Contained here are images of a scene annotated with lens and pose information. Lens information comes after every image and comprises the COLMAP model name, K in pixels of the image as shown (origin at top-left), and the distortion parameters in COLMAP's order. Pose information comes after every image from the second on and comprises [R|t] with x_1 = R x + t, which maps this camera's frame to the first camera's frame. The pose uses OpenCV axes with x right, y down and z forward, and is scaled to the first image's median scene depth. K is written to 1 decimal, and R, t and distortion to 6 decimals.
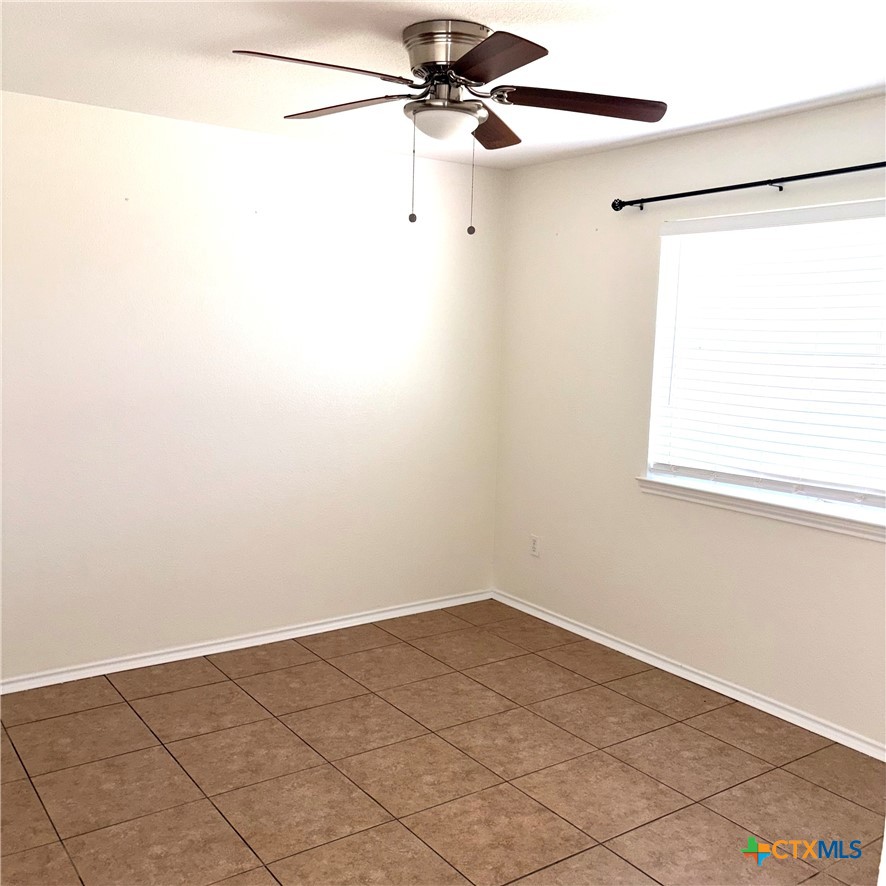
lens RADIAL K [[900.8, 0, 447.4], [0, 900.8, 450.6], [0, 0, 1]] dist [0.019395, -0.005289]
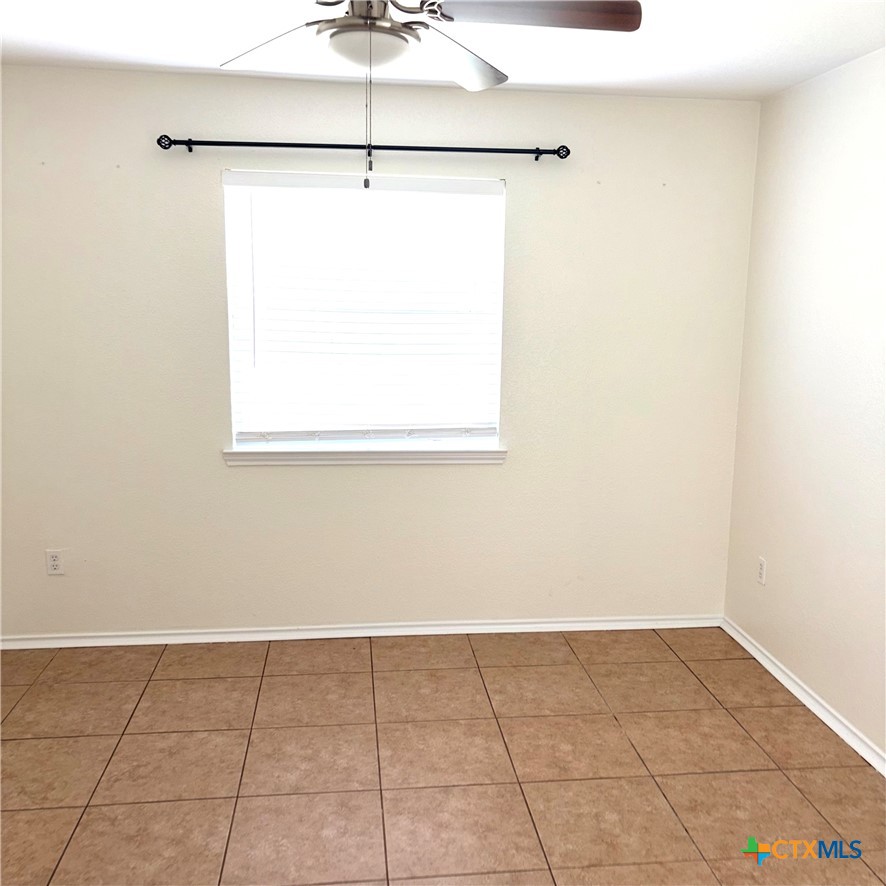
lens RADIAL K [[900.8, 0, 447.4], [0, 900.8, 450.6], [0, 0, 1]] dist [0.019395, -0.005289]
pose [[0.481873, -0.174511, 0.858688, -0.533431], [0.118234, 0.983955, 0.133619, -0.075814], [-0.868228, 0.037139, 0.494774, 0.396739]]
